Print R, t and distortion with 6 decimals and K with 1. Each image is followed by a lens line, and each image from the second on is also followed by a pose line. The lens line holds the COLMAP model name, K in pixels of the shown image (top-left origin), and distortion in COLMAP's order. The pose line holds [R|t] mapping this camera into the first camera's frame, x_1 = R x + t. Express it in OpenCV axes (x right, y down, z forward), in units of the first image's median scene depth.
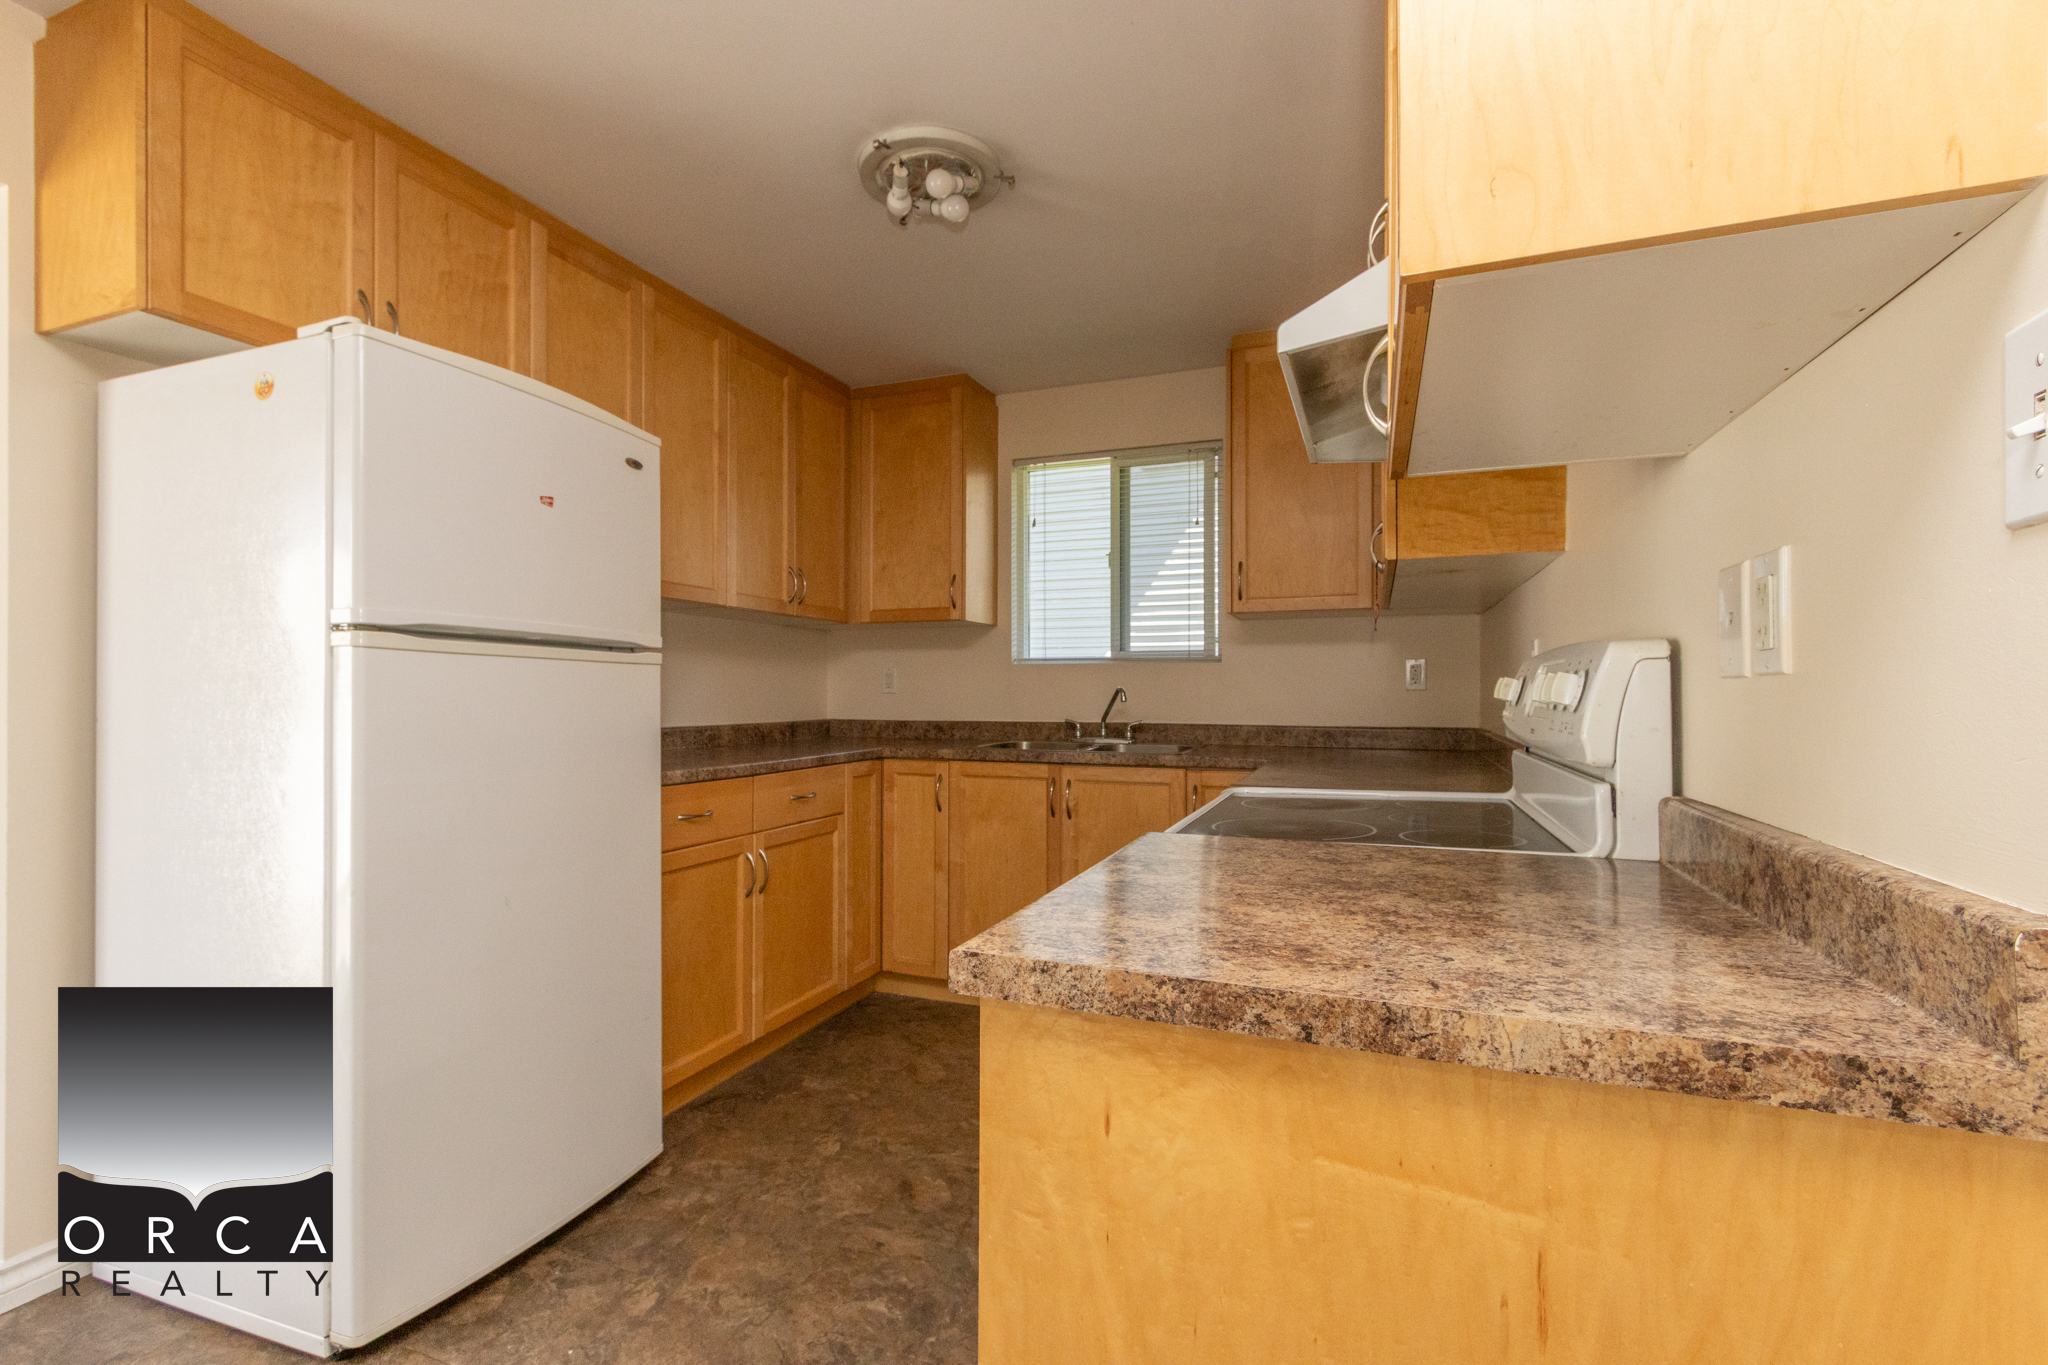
lens RADIAL K [[926.8, 0, 1002.6], [0, 926.8, 692.9], [0, 0, 1]] dist [0.007037, -0.002043]
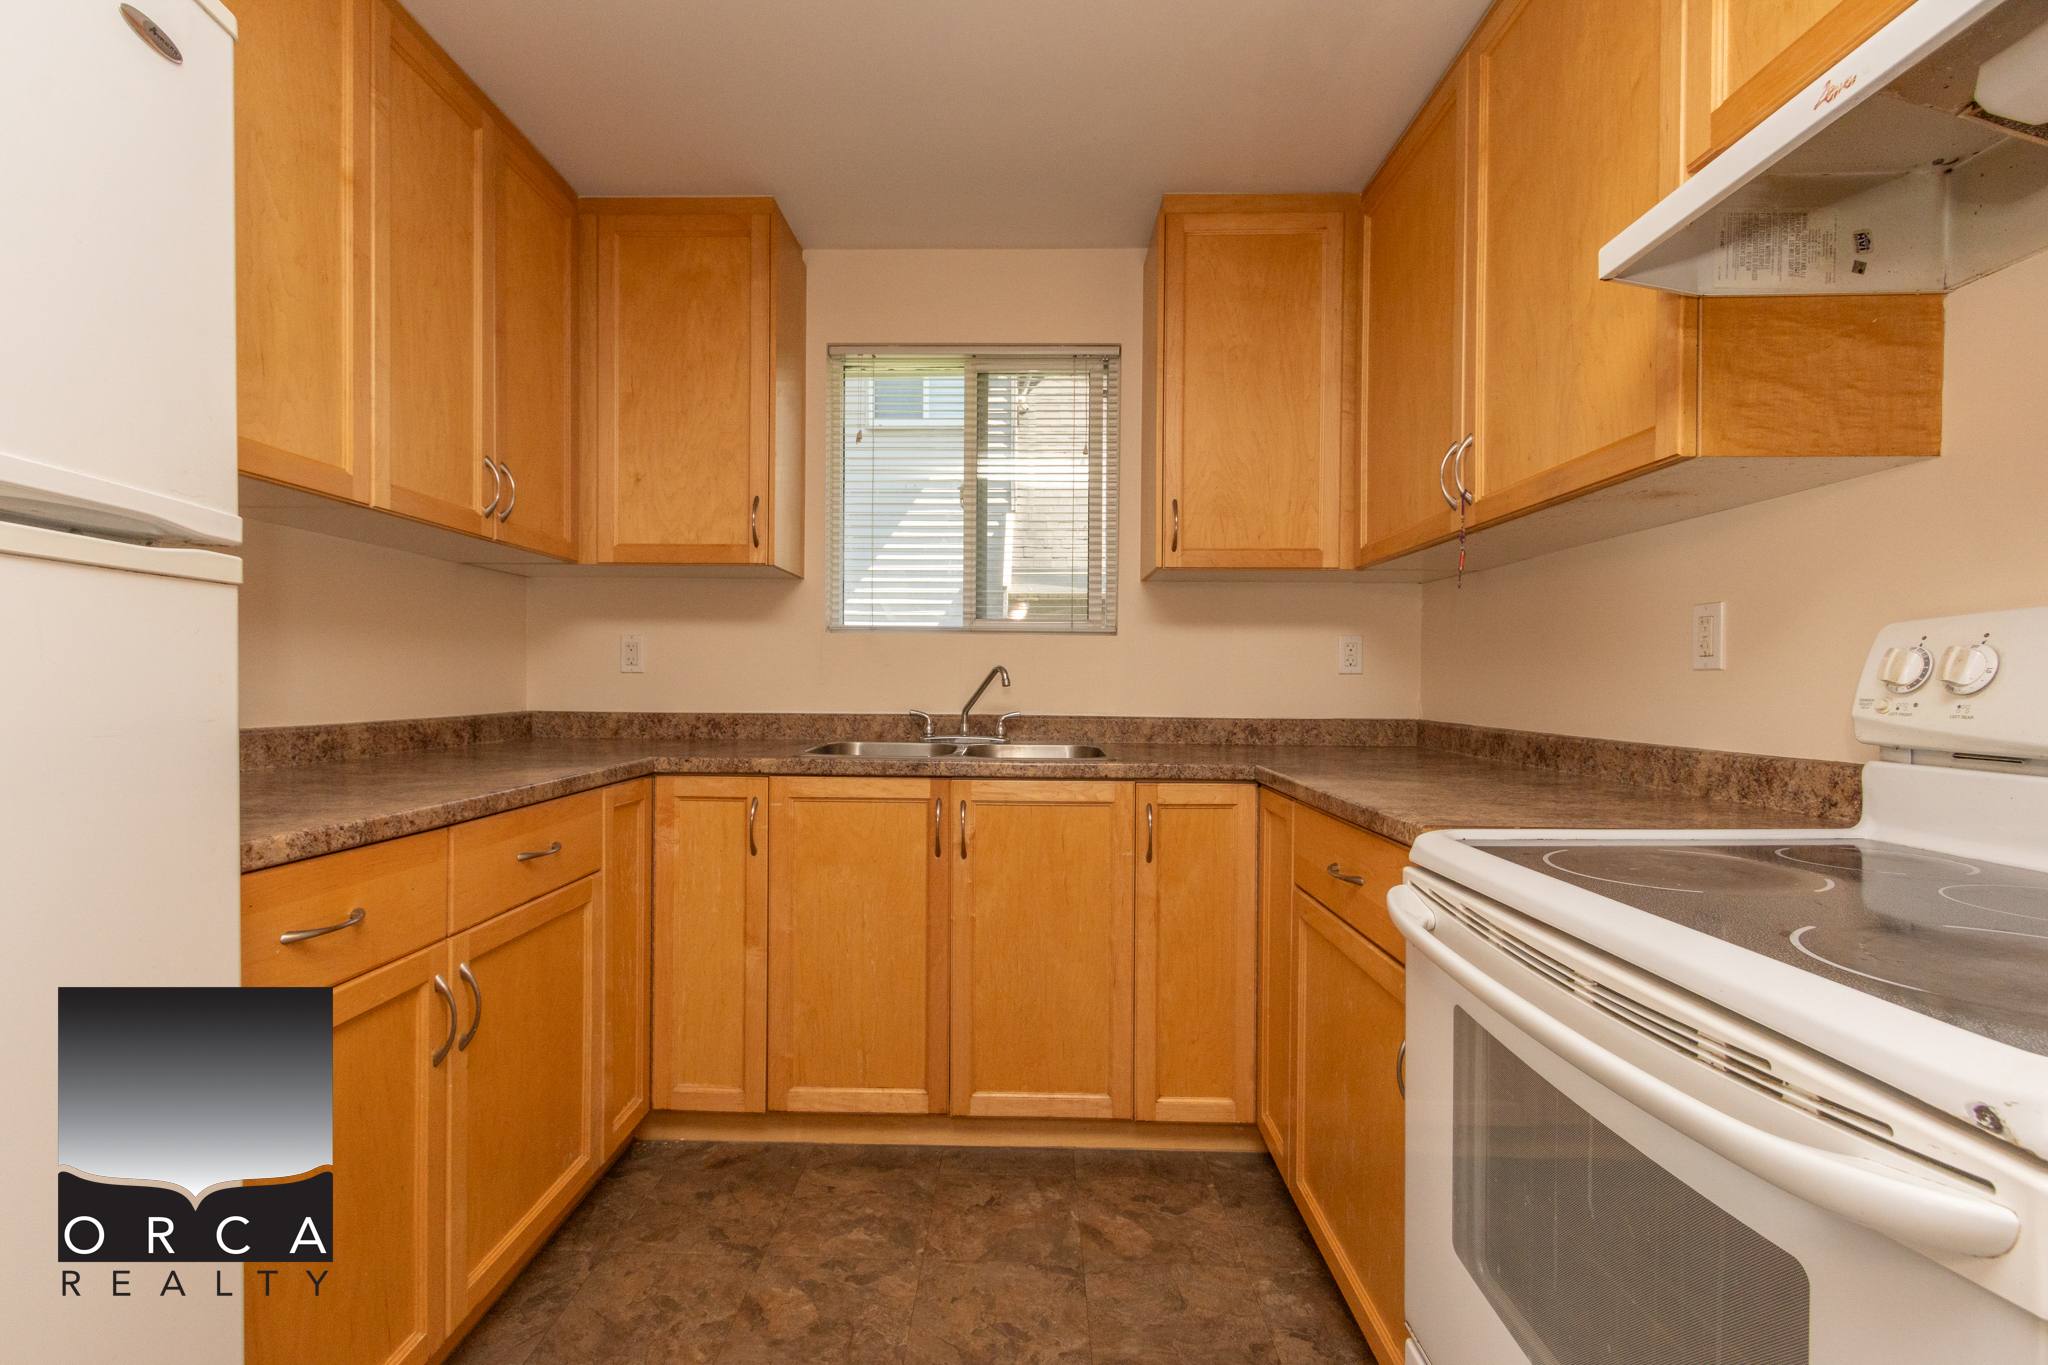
lens RADIAL K [[926.8, 0, 1001.6], [0, 926.8, 692.8], [0, 0, 1]] dist [0.007037, -0.002043]
pose [[0.936209, 0.002493, 0.351436, -0.131168], [-0.007404, 0.999893, 0.012632, 0.005503], [-0.351366, -0.014428, 0.936127, 0.330576]]
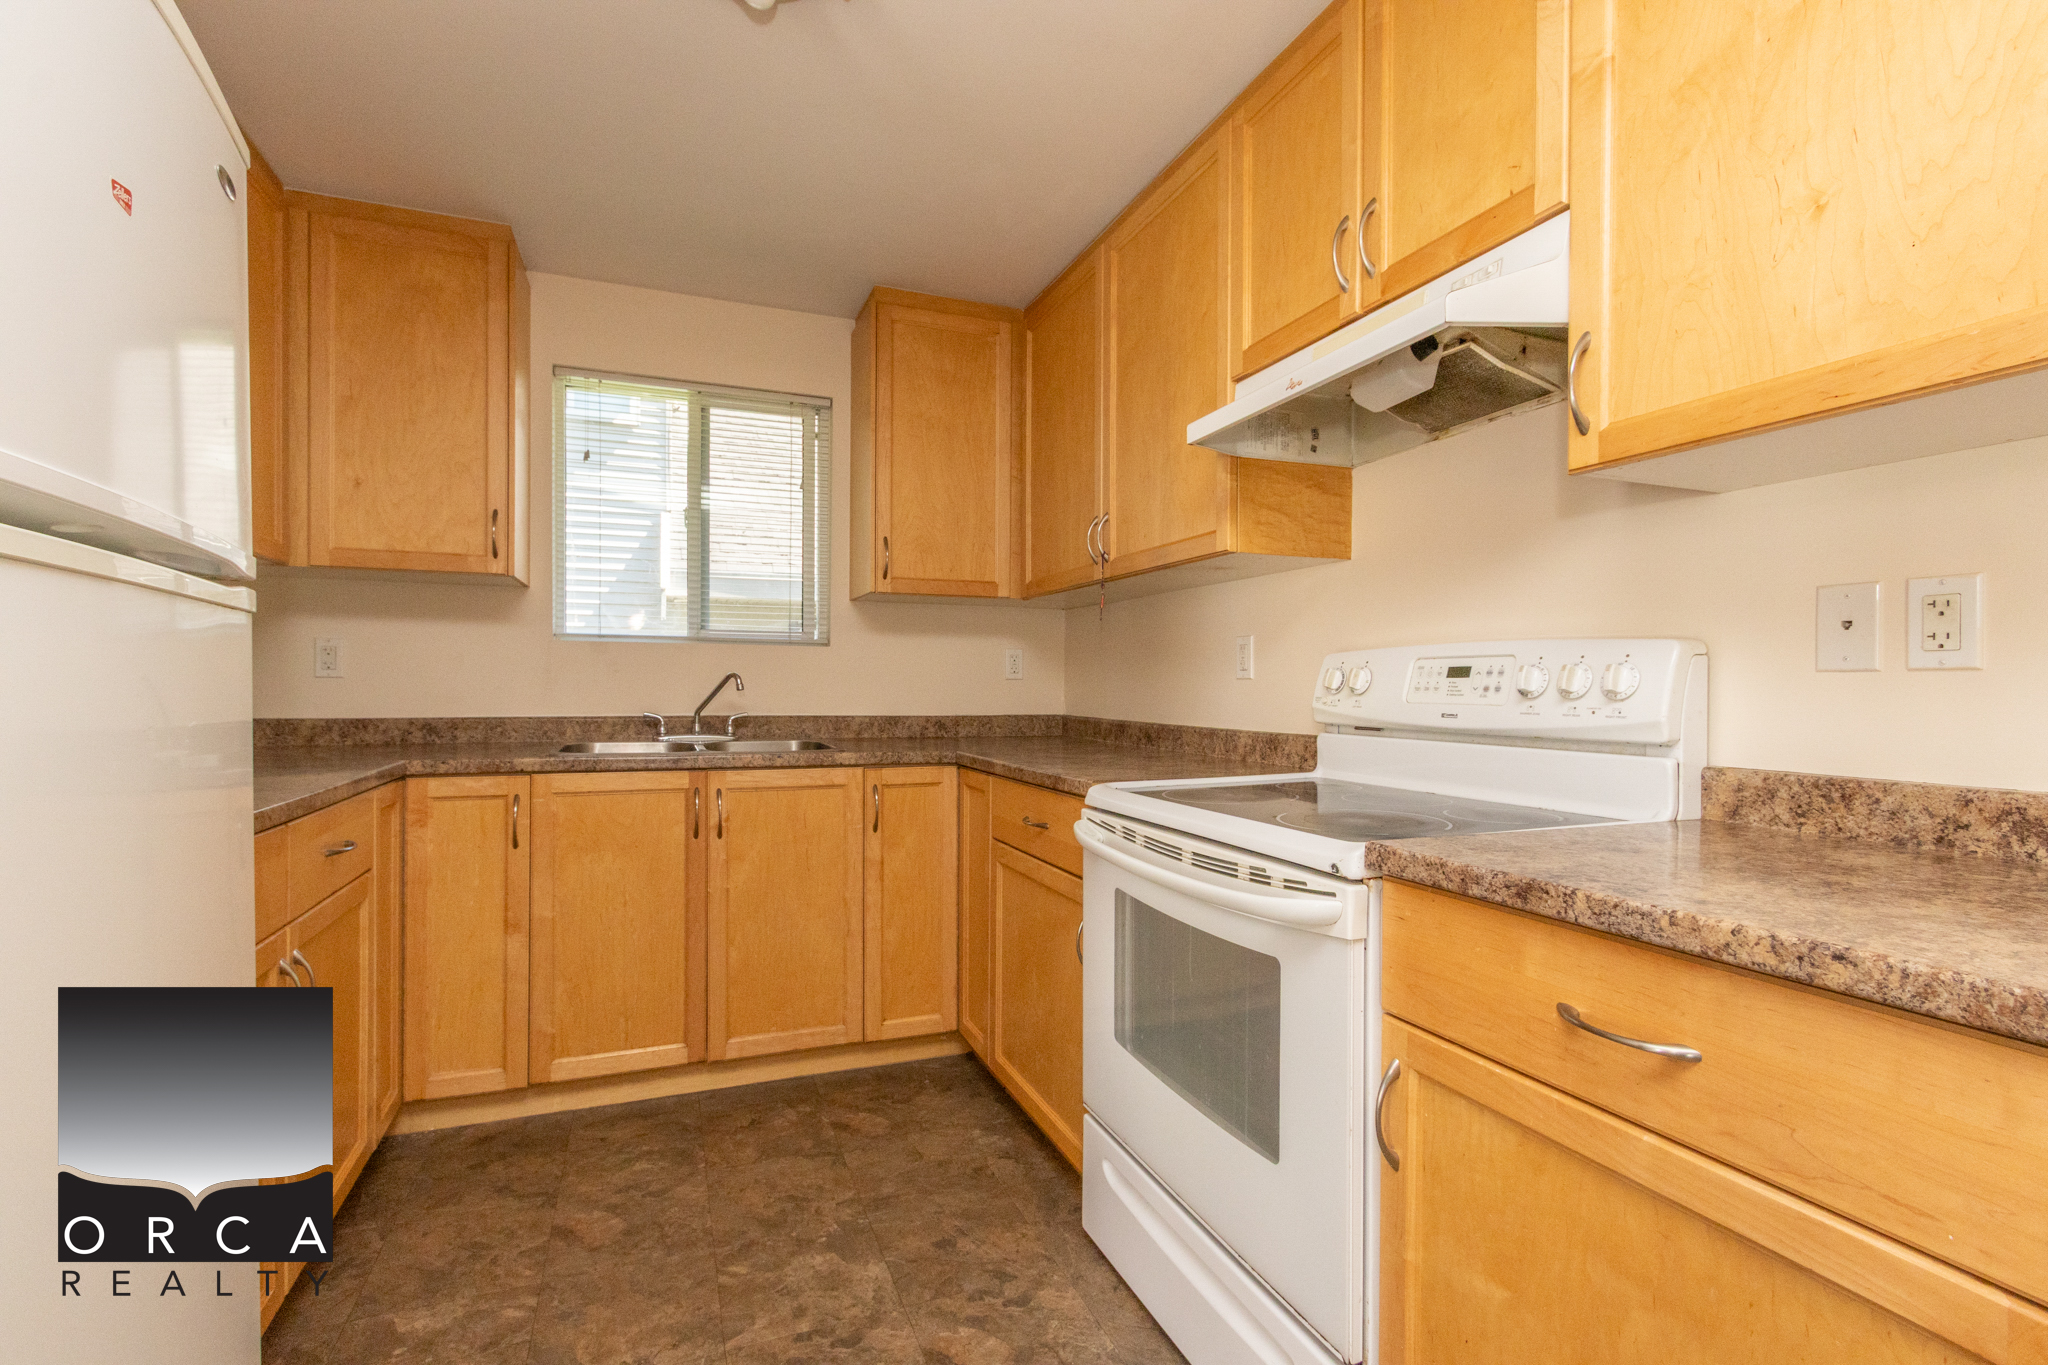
lens RADIAL K [[926.8, 0, 1000.6], [0, 926.8, 691.8], [0, 0, 1]] dist [0.007037, -0.002043]
pose [[0.733496, -0.000410, 0.679693, -0.268987], [-0.006431, 0.999951, 0.007542, 0.003129], [-0.679663, -0.009903, 0.733457, 0.240171]]
